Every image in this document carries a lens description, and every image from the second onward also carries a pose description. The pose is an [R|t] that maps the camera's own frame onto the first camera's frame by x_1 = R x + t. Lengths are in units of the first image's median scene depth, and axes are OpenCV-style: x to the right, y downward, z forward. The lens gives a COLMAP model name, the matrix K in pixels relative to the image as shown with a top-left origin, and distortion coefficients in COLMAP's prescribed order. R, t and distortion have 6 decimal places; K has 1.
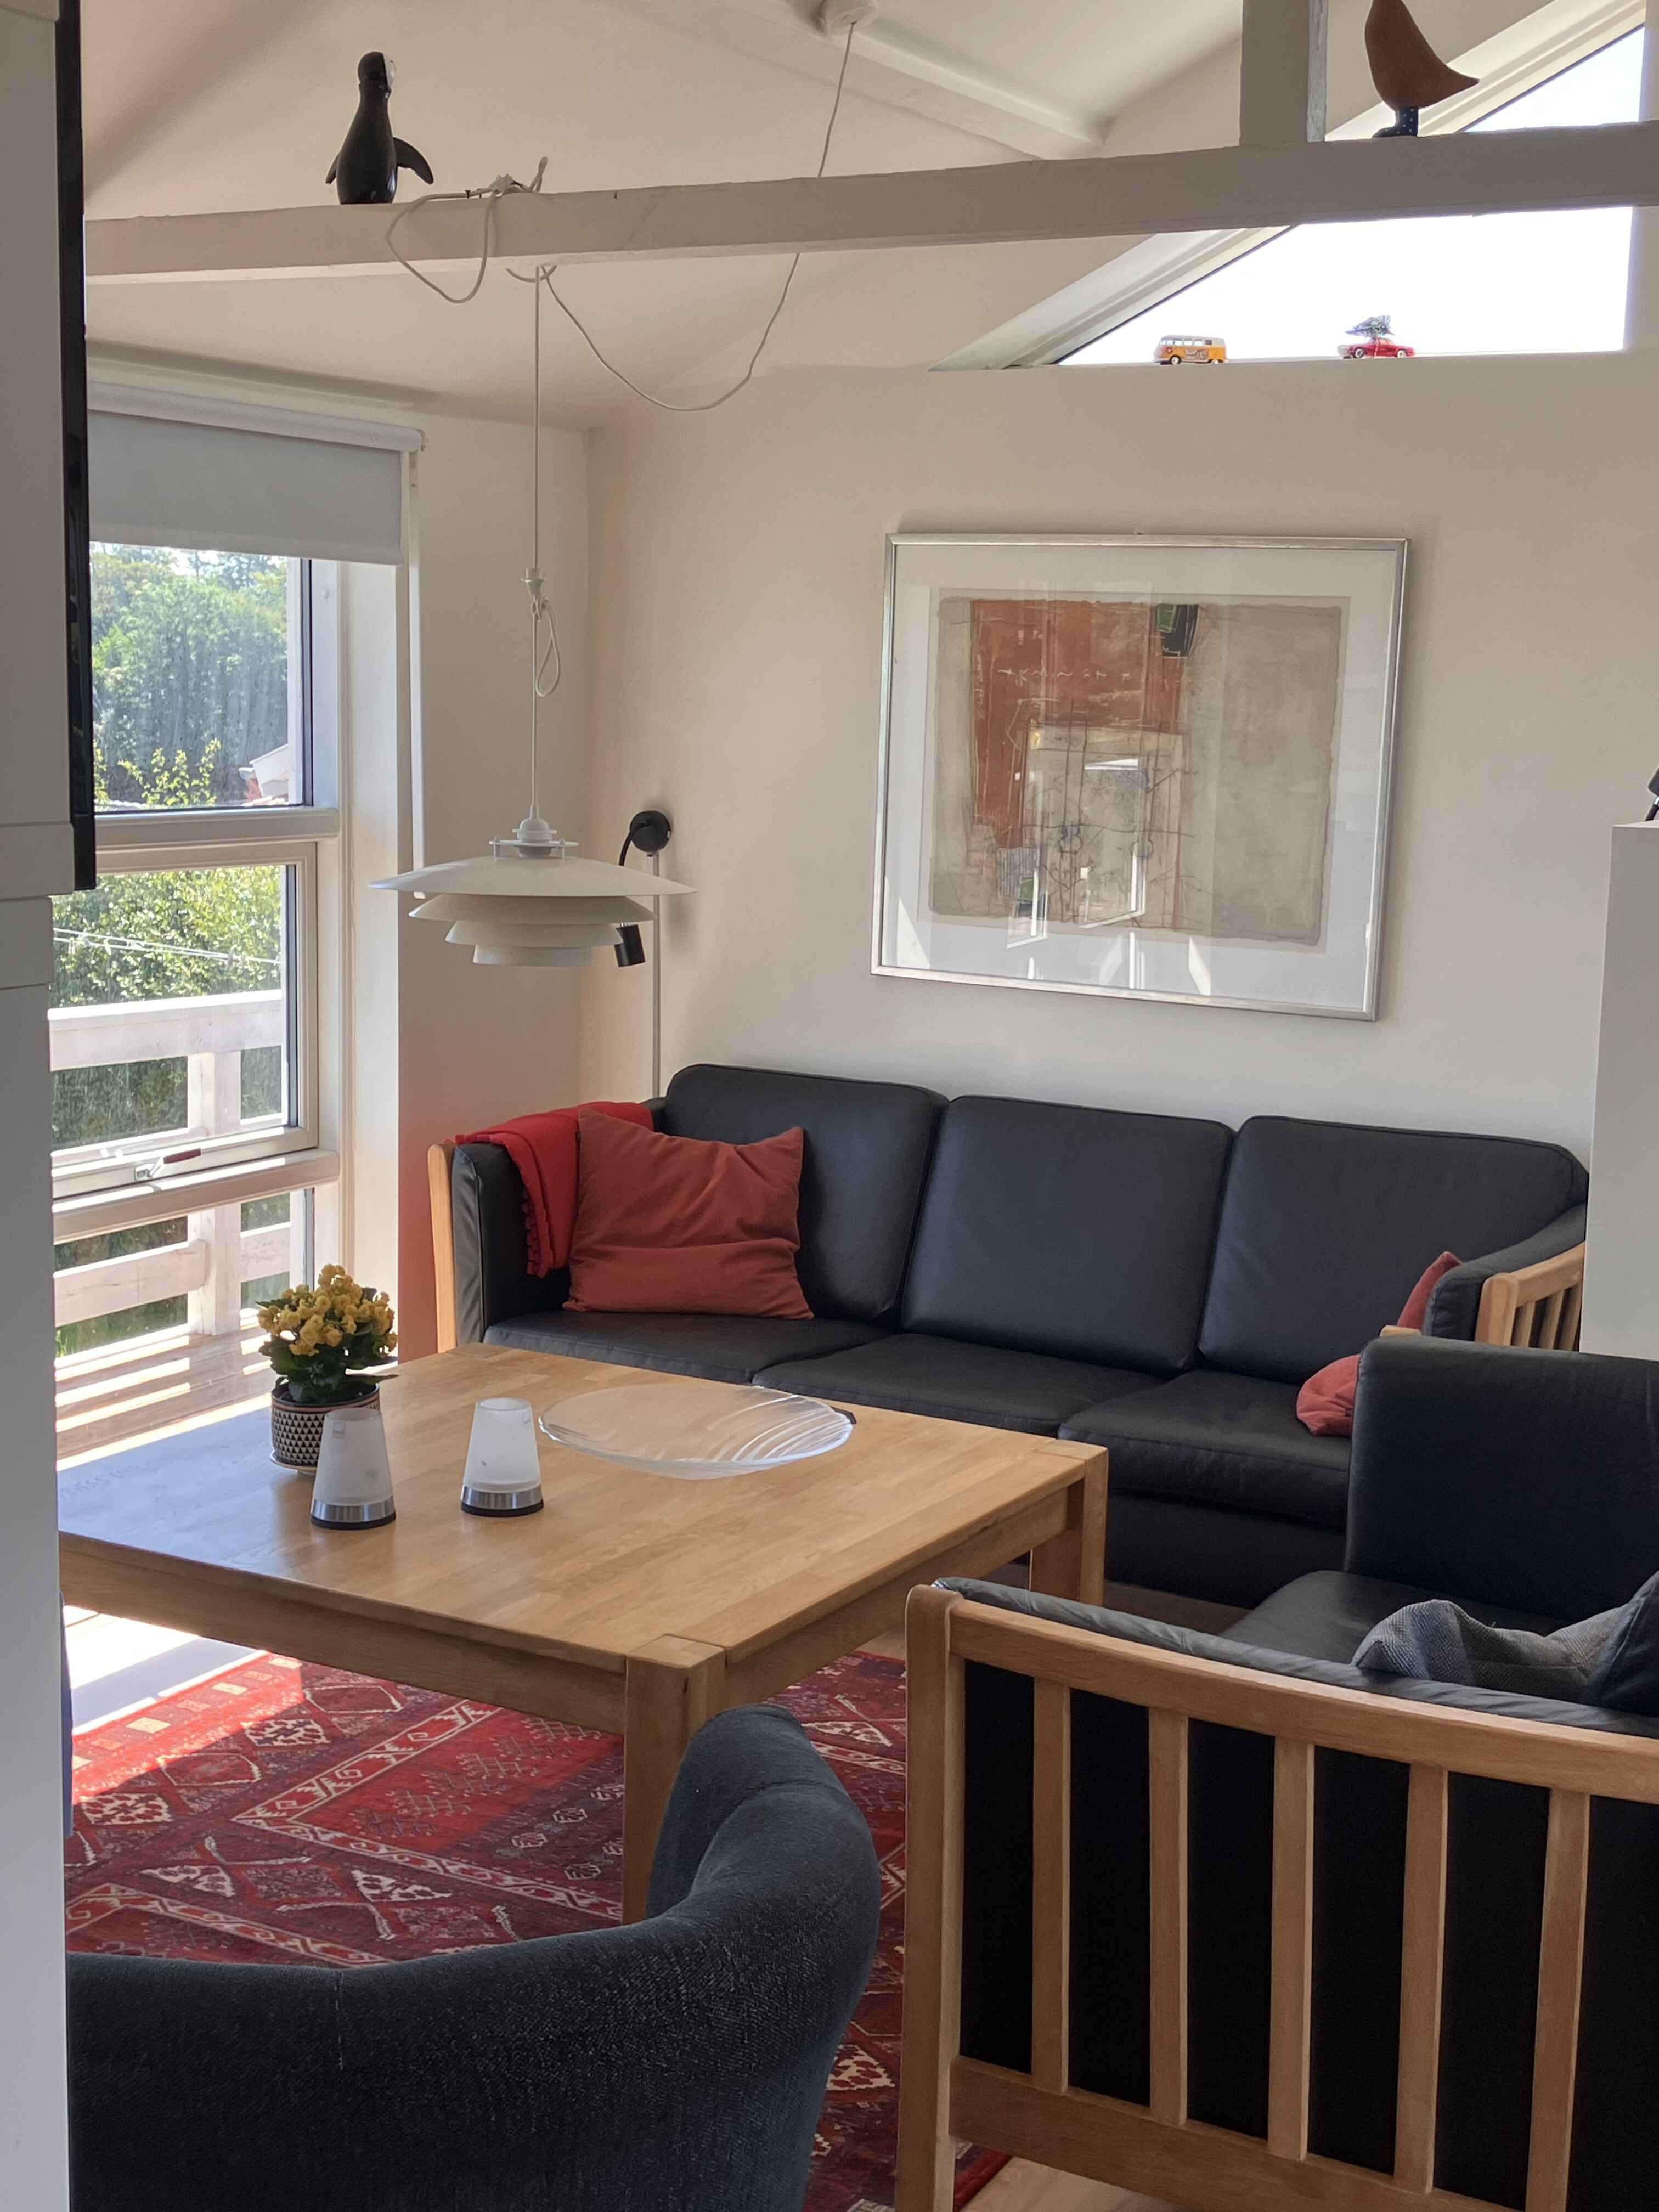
lens RADIAL K [[2884.0, 0, 817.5], [0, 2884.0, 1131.3], [0, 0, 1]] dist [0.208841, -0.779296]
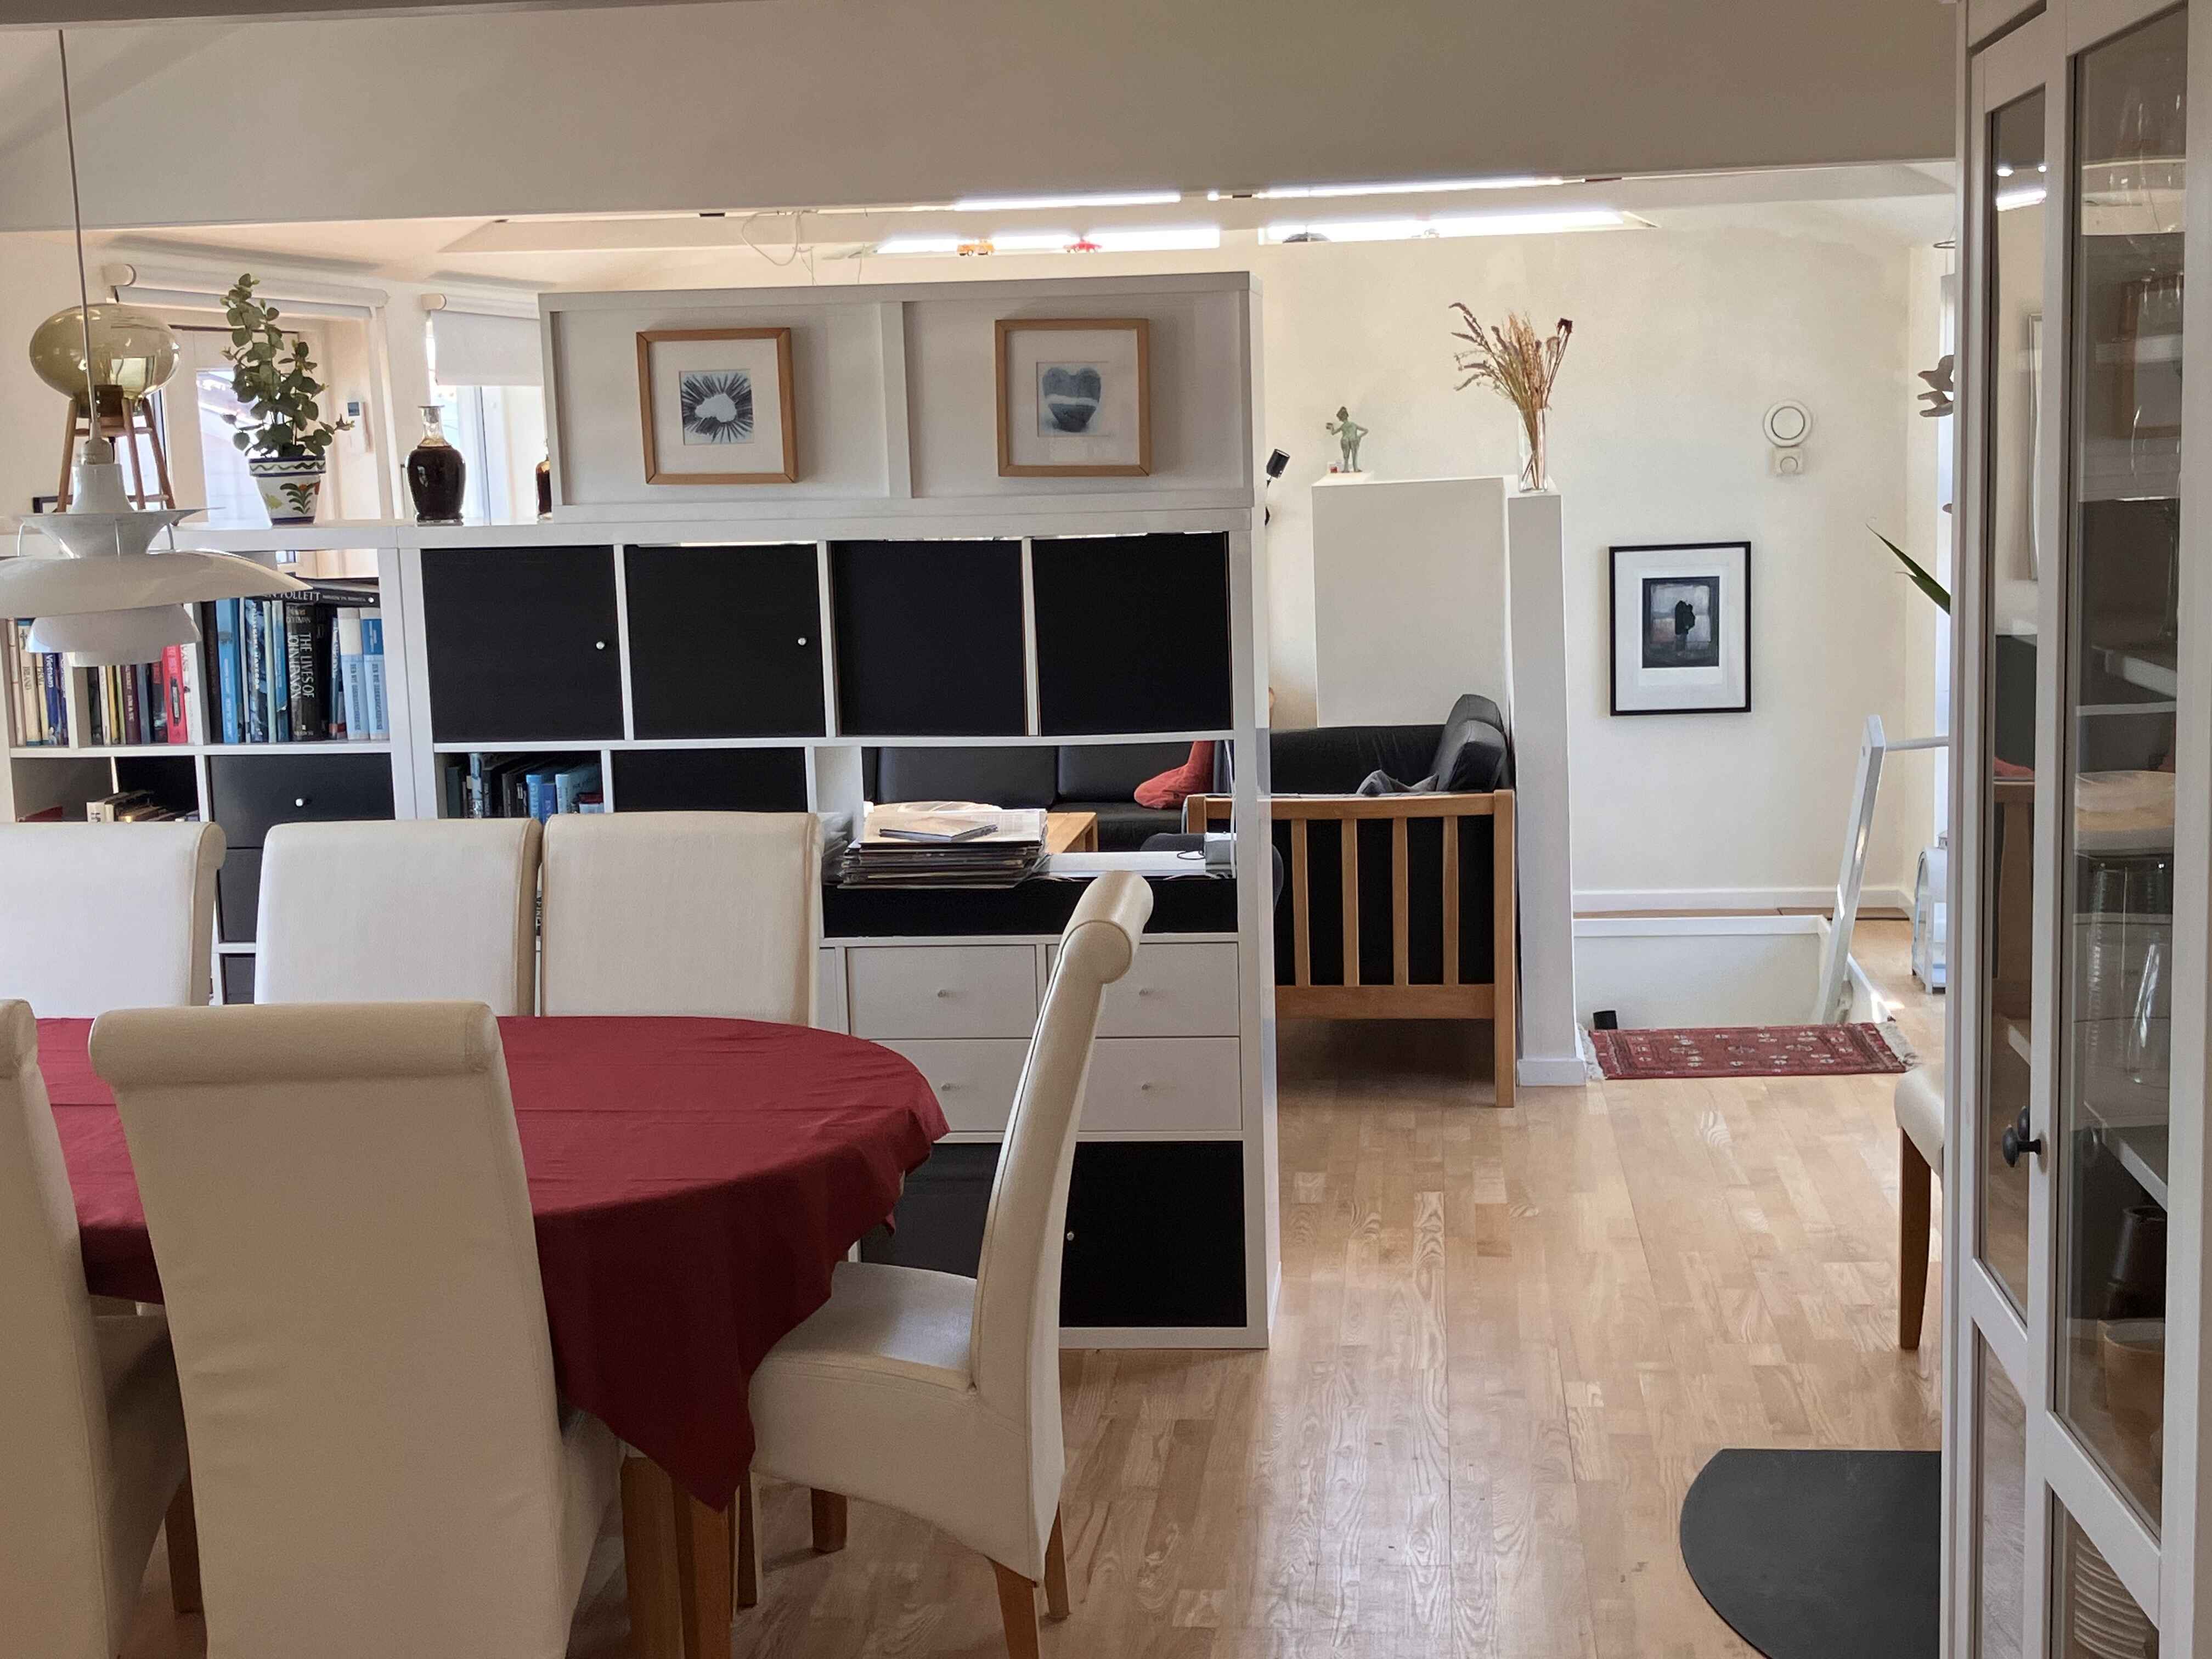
lens RADIAL K [[2971.0, 0, 1104.8], [0, 2971.0, 794.7], [0, 0, 1]] dist [0.192862, -0.899401]
pose [[0.919440, -0.102953, 0.379515, -0.678401], [0.113171, 0.993565, -0.004649, 0.108918], [-0.376594, 0.047225, 0.925174, -0.912694]]
